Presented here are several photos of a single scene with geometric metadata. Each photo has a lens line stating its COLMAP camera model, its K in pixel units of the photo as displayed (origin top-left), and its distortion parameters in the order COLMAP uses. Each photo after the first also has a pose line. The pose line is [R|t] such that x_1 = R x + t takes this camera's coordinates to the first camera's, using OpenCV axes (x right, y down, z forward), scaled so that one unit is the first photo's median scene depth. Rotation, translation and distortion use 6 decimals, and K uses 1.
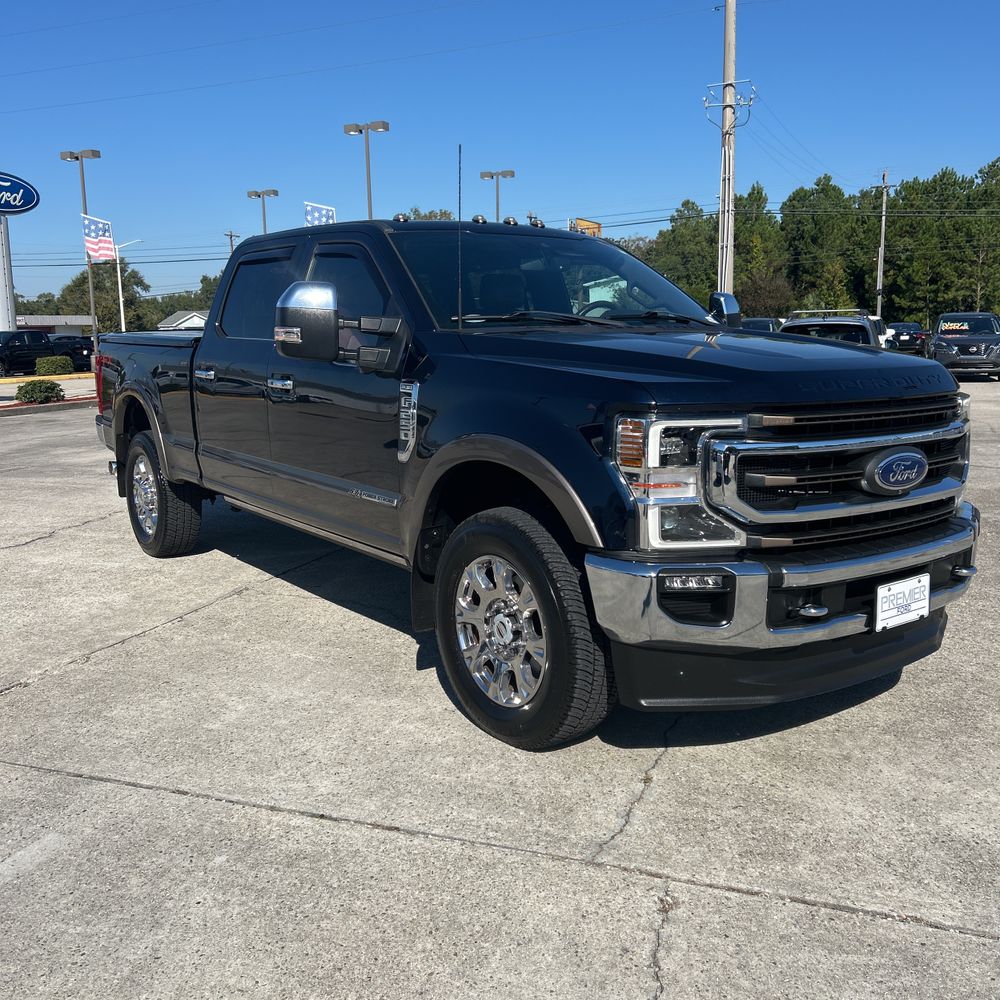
lens RADIAL K [[1011.1, 0, 496.8], [0, 1011.1, 469.1], [0, 0, 1]] dist [0.021763, 0.000000]
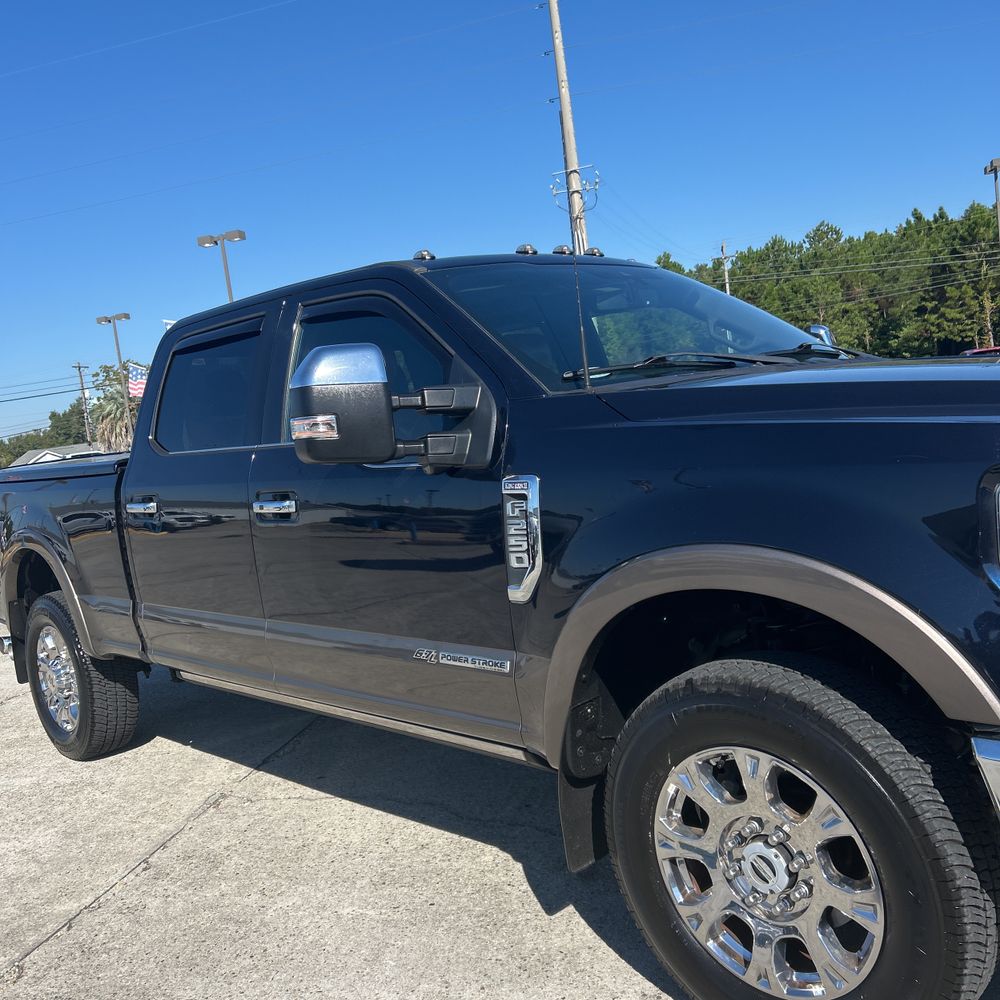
lens RADIAL K [[1011.1, 0, 474.8], [0, 1011.1, 482.8], [0, 0, 1]] dist [0.021763, 0.000000]
pose [[0.987583, -0.113574, 0.108542, -0.130737], [0.122217, 0.989544, -0.076588, -0.026770], [-0.098709, 0.088903, 0.991137, 0.260320]]
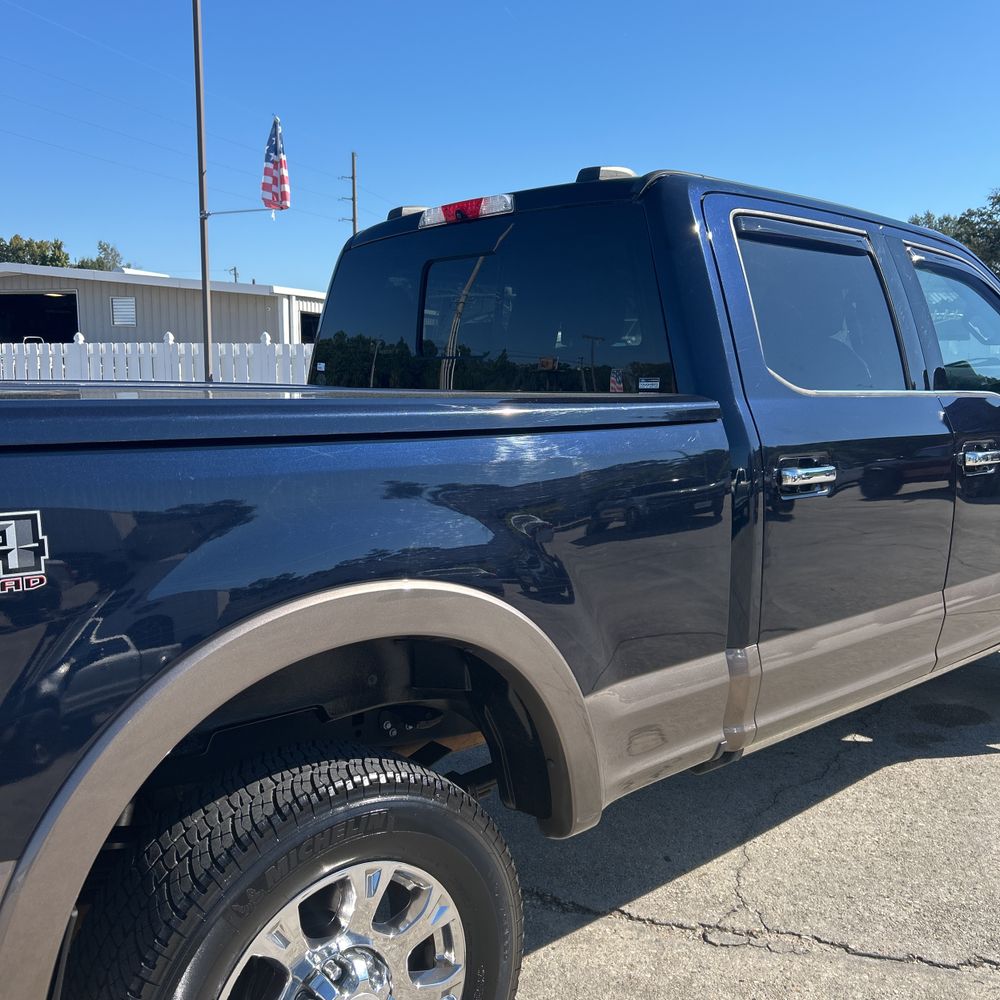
lens RADIAL K [[1011.1, 0, 489.1], [0, 1011.1, 514.6], [0, 0, 1]] dist [0.021763, 0.000000]
pose [[-0.089808, -0.133485, 0.986973, -0.717913], [0.136890, 0.979918, 0.144987, -0.162714], [-0.986507, 0.148128, -0.069732, 1.177404]]
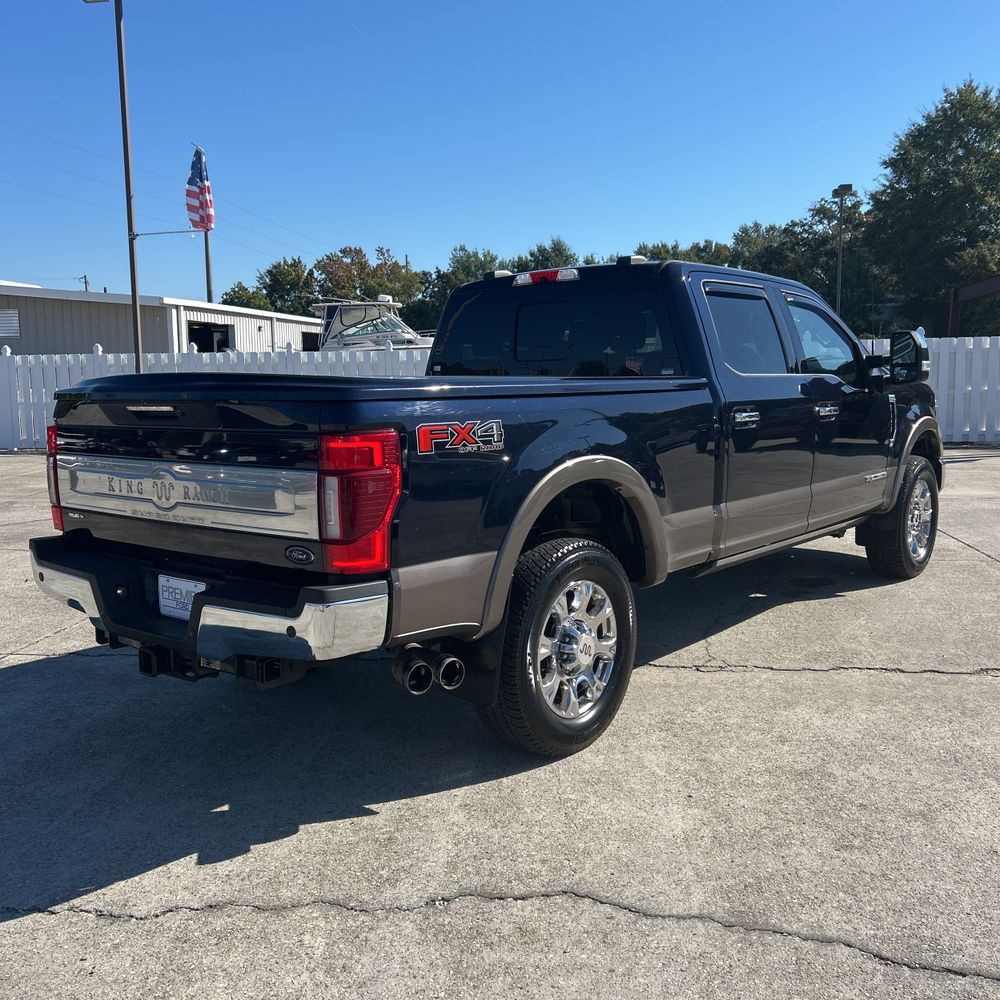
lens RADIAL K [[1011.1, 0, 479.1], [0, 1011.1, 519.0], [0, 0, 1]] dist [0.021763, 0.000000]
pose [[-0.225770, -0.127963, 0.965740, -1.088902], [0.154963, 0.973996, 0.165284, -0.189553], [-0.961777, 0.186970, -0.200070, 1.417859]]
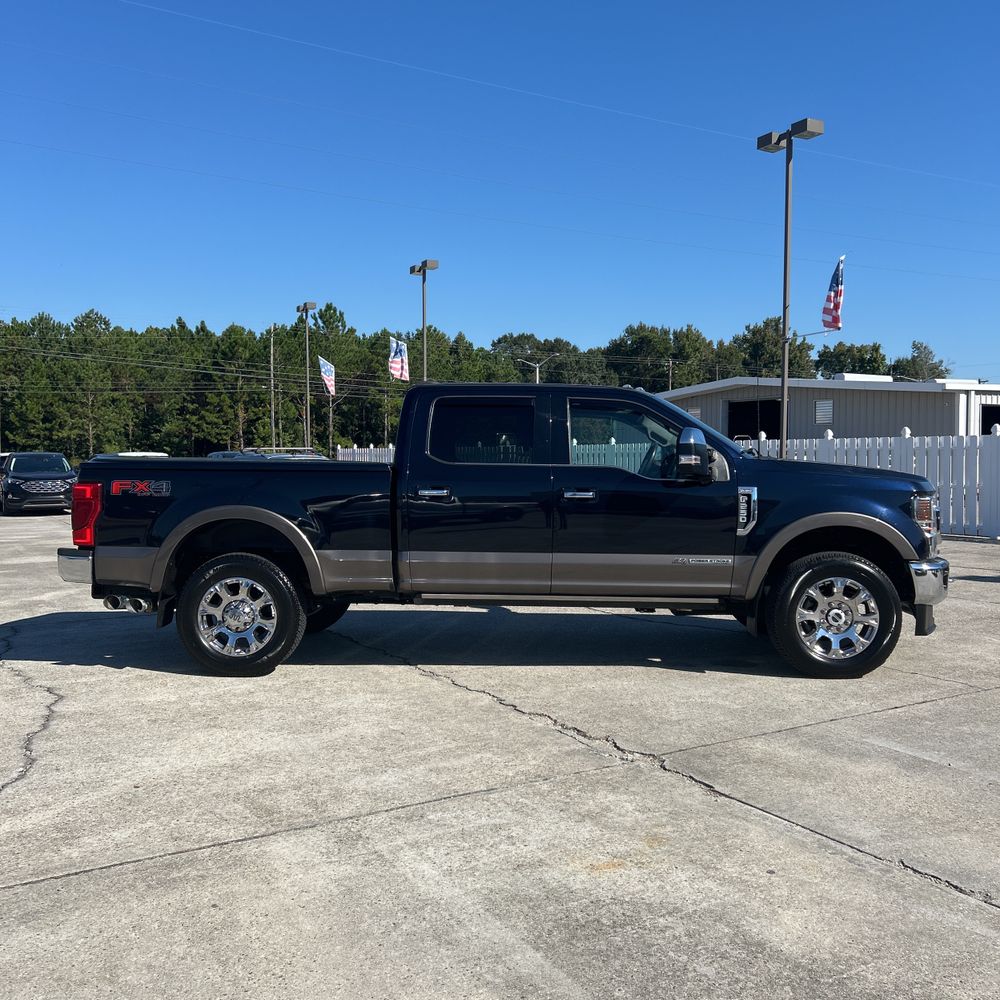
lens RADIAL K [[1011.1, 0, 501.5], [0, 1011.1, 492.4], [0, 0, 1]] dist [0.021763, 0.000000]
pose [[0.631731, -0.014945, 0.775044, -1.175626], [0.101488, 0.992803, -0.063578, -0.009180], [-0.768516, 0.118822, 0.628701, 0.176202]]
